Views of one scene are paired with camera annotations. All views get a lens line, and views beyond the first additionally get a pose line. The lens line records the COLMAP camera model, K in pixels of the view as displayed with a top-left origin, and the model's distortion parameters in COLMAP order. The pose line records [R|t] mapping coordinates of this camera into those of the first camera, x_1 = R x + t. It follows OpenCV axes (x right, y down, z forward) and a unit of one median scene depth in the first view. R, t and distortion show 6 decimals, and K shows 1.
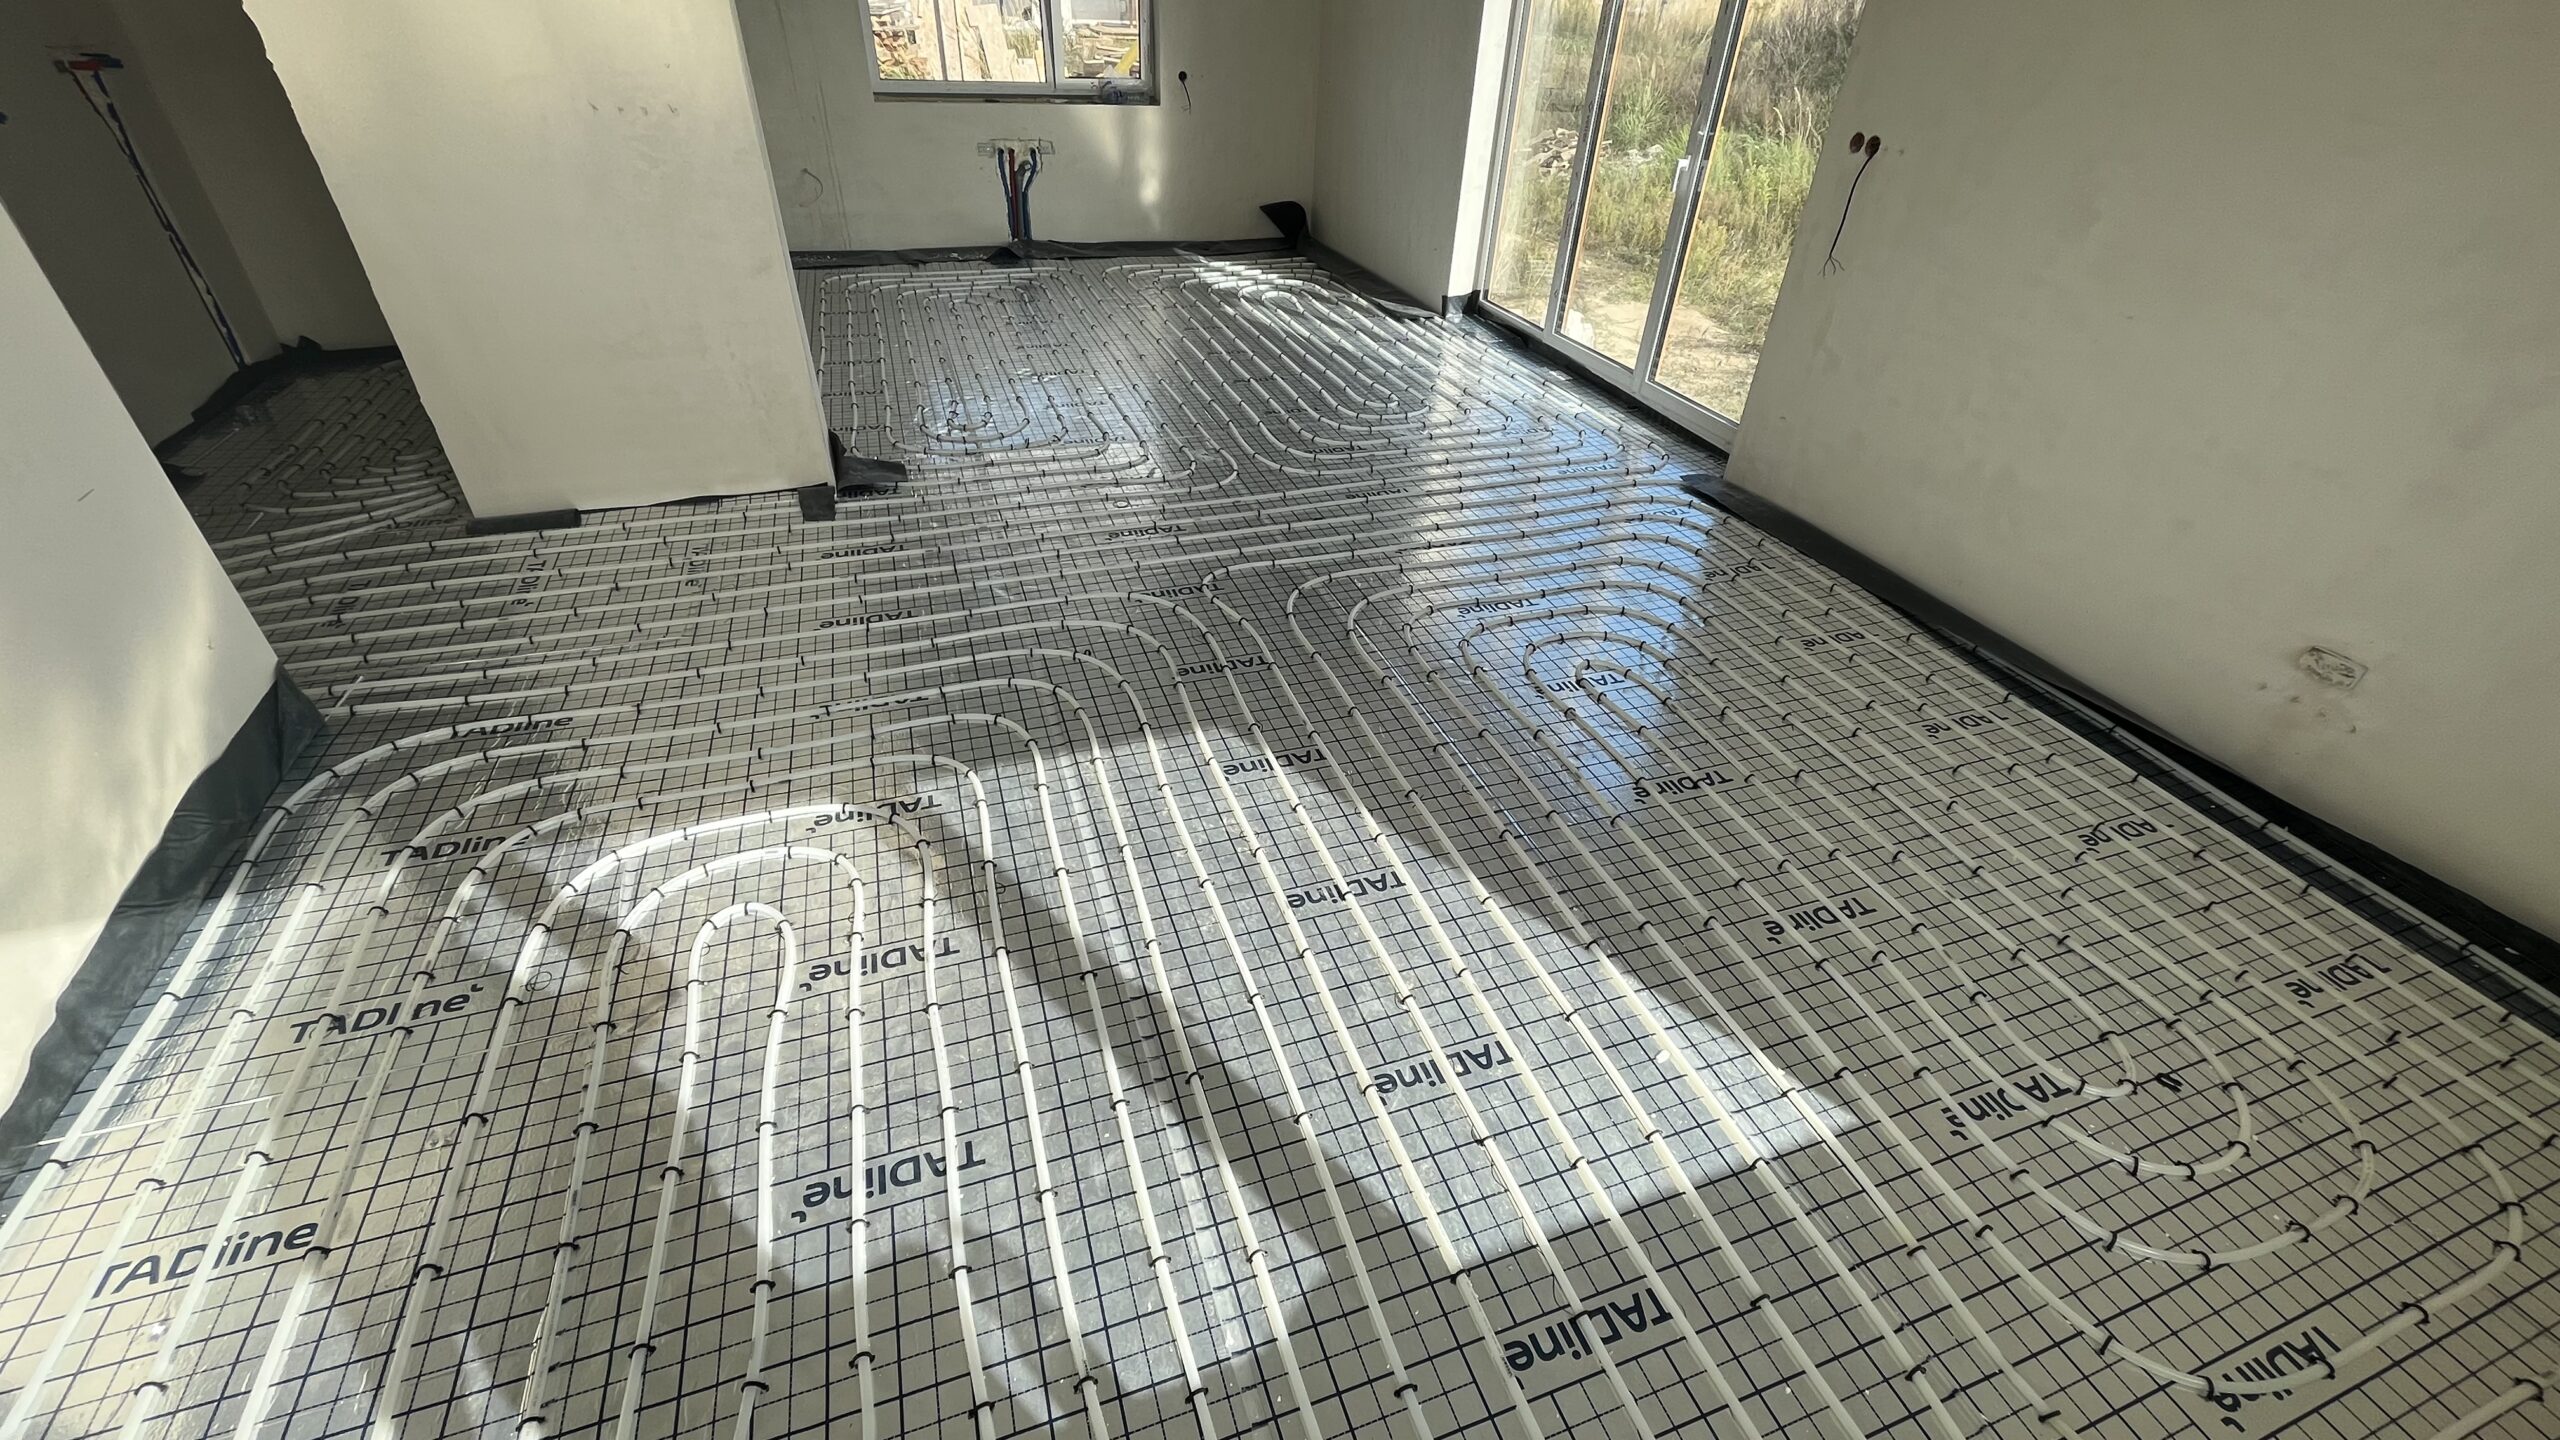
lens RADIAL K [[1038.2, 0, 1277.4], [0, 1038.2, 717.5], [0, 0, 1]] dist [-0.007457, 0.000281]
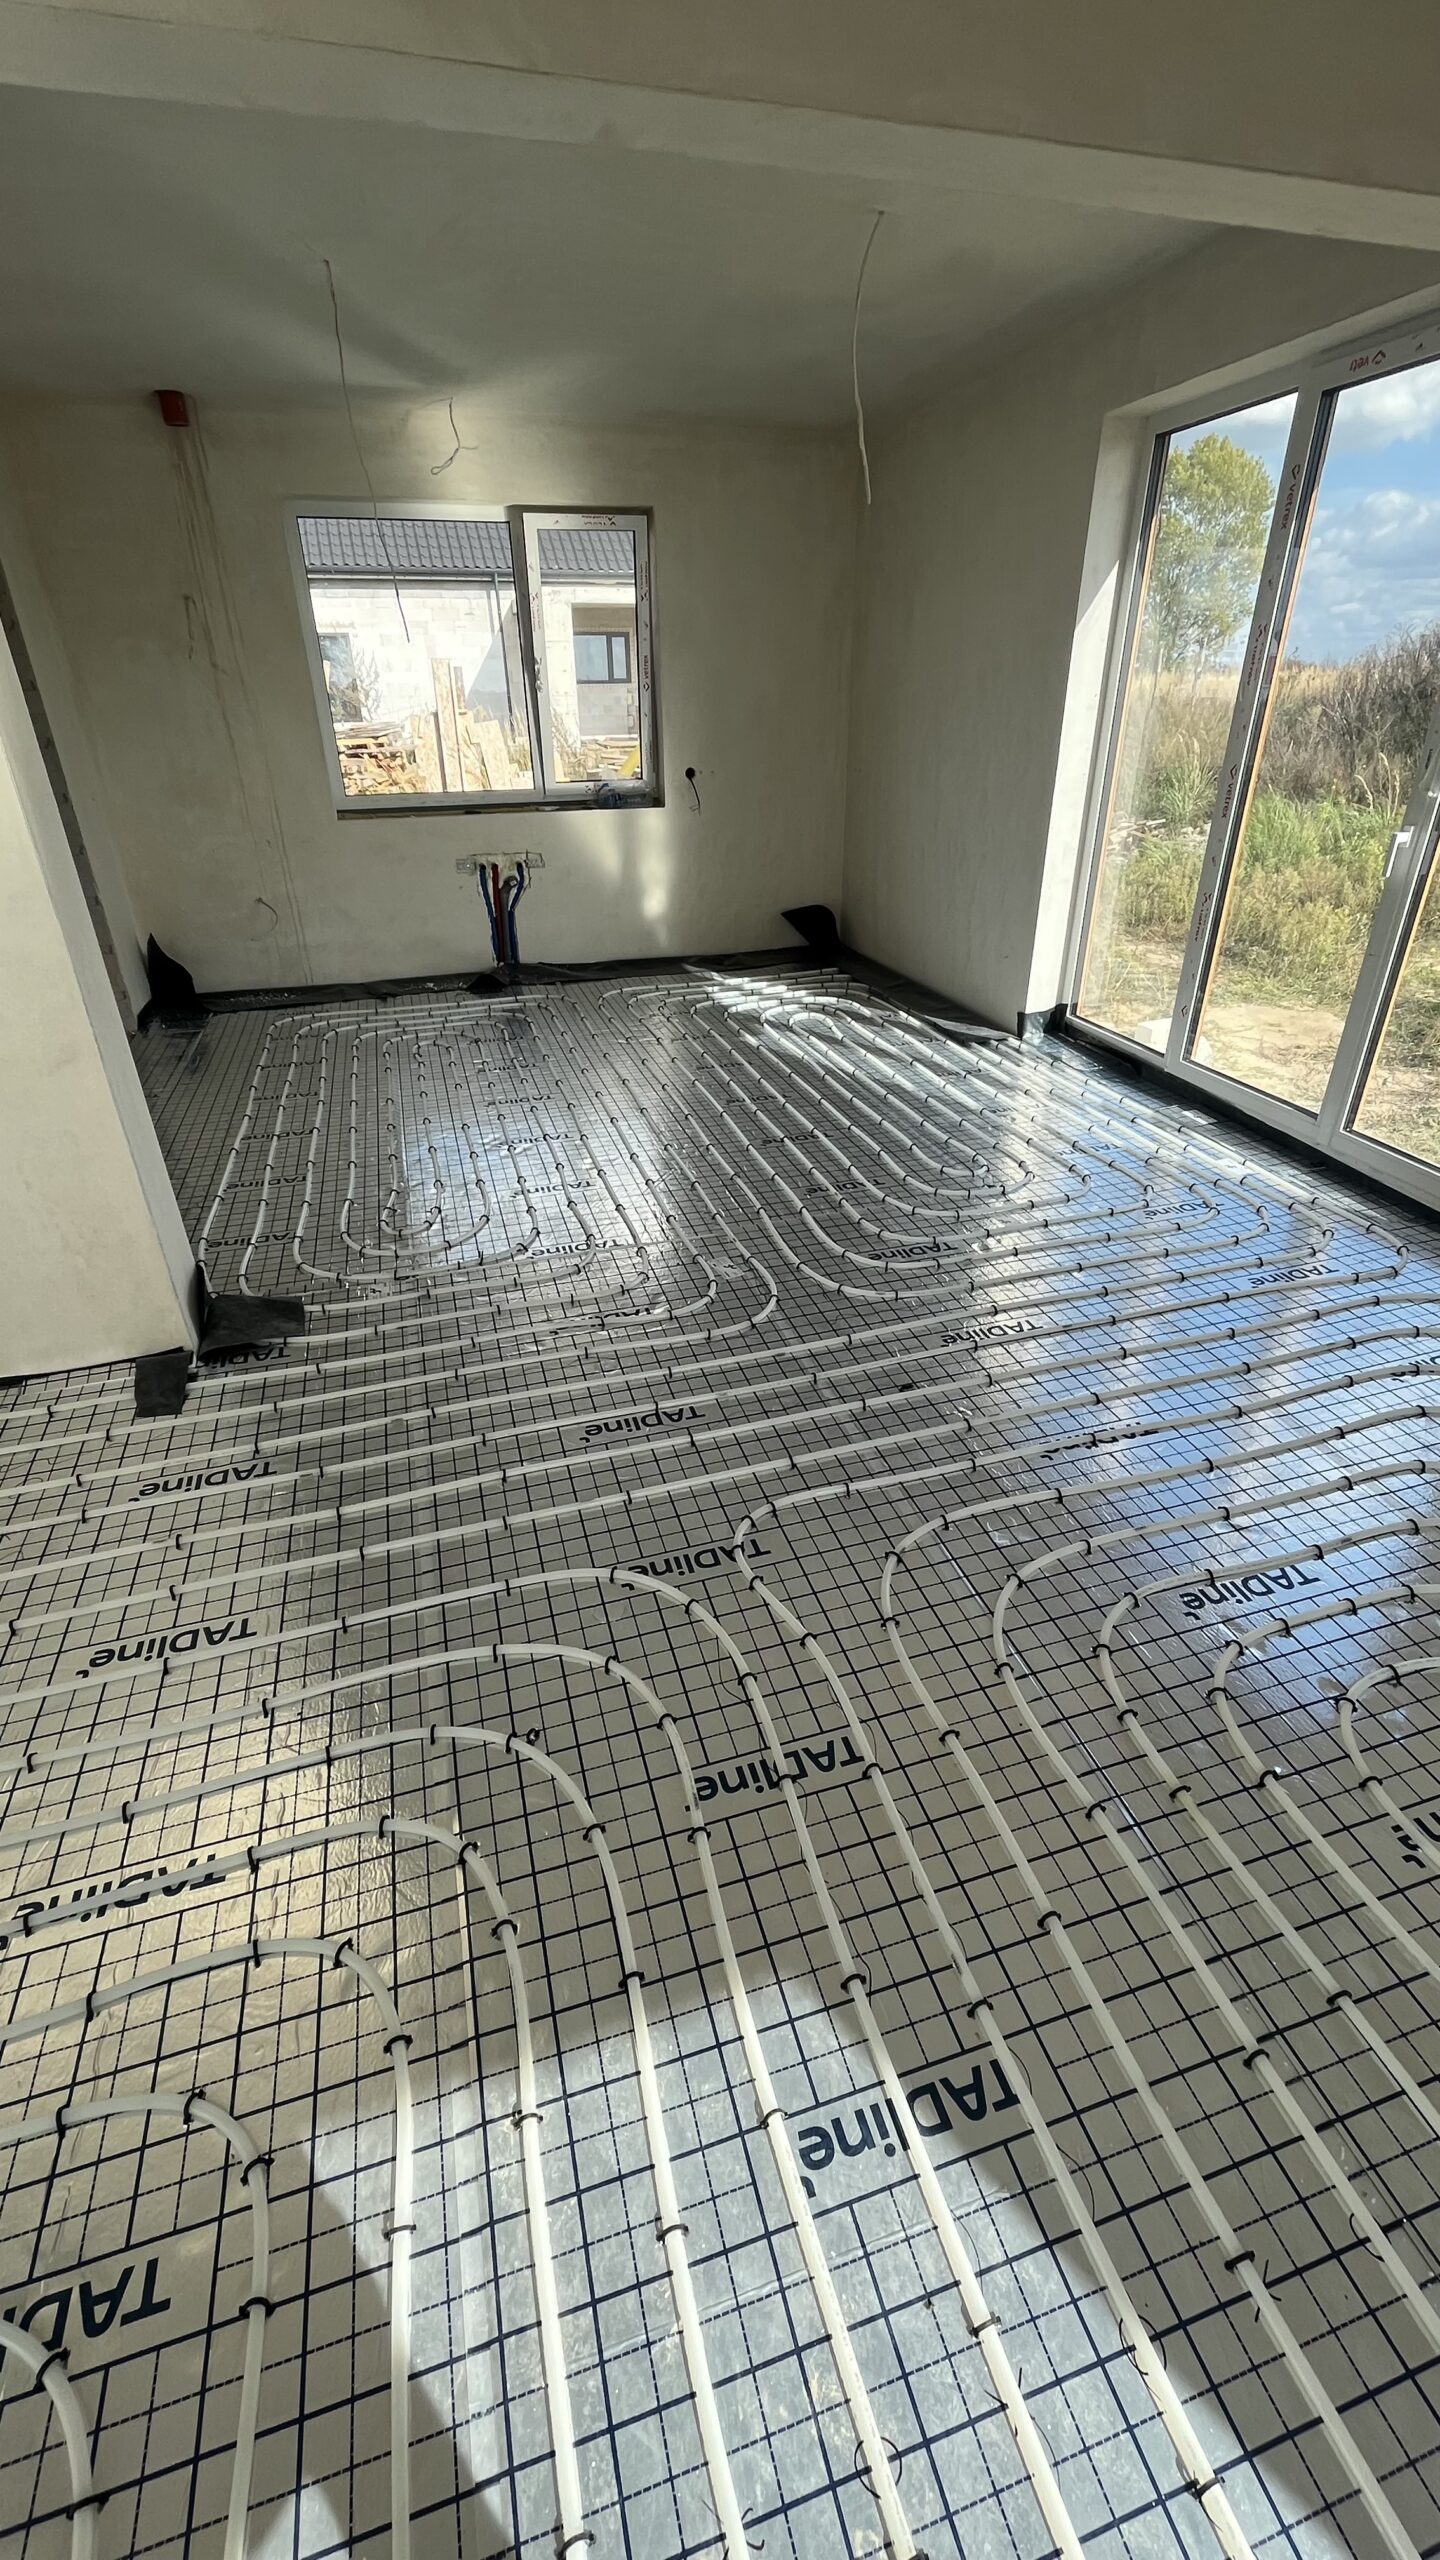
lens RADIAL K [[1038.2, 0, 735.0], [0, 1038.2, 1293.5], [0, 0, 1]] dist [-0.007457, 0.000281]
pose [[0.997905, -0.028435, -0.058109, -0.019655], [0.022680, 0.994987, -0.097394, -0.129360], [0.060587, 0.095872, 0.993548, 0.233302]]
